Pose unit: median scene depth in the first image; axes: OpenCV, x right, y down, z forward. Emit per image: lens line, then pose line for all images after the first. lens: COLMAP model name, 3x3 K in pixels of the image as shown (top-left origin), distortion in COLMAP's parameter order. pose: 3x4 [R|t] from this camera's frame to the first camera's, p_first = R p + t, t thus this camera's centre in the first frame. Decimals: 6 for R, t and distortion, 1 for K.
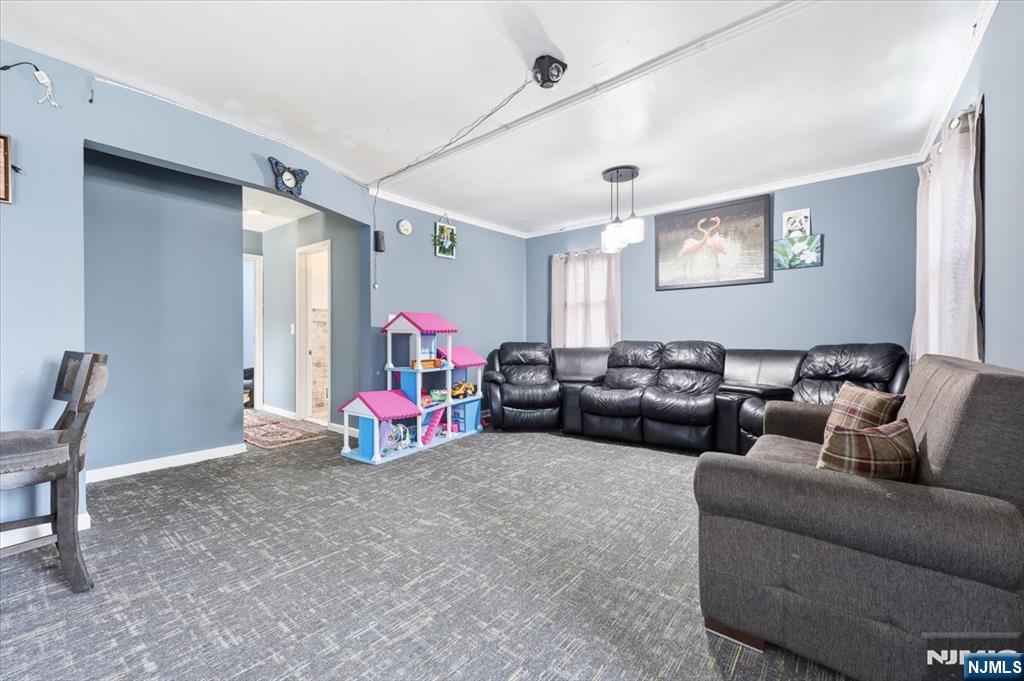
lens RADIAL K [[404.8, 0, 495.6], [0, 404.8, 337.2], [0, 0, 1]] dist [0.000598, -0.000131]
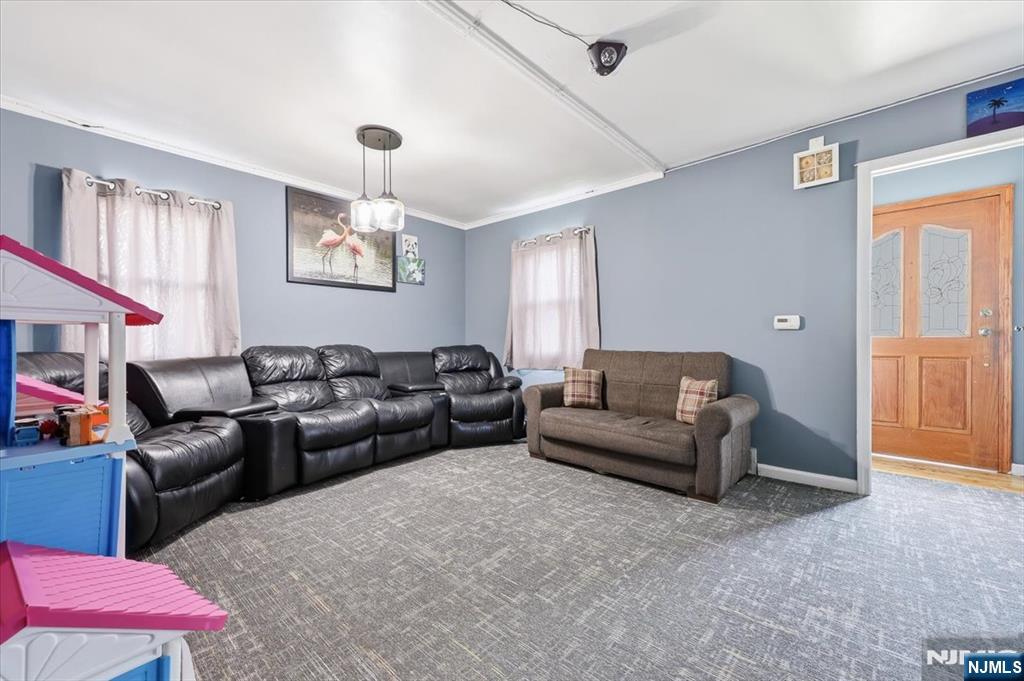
lens RADIAL K [[415.9, 0, 505.3], [0, 415.9, 341.6], [0, 0, 1]] dist [0.007014, 0.000179]
pose [[0.044356, 0.001888, 0.999014, -0.488448], [0.004094, 0.999989, -0.002072, 0.005409], [-0.999007, 0.004181, 0.044347, 0.678175]]
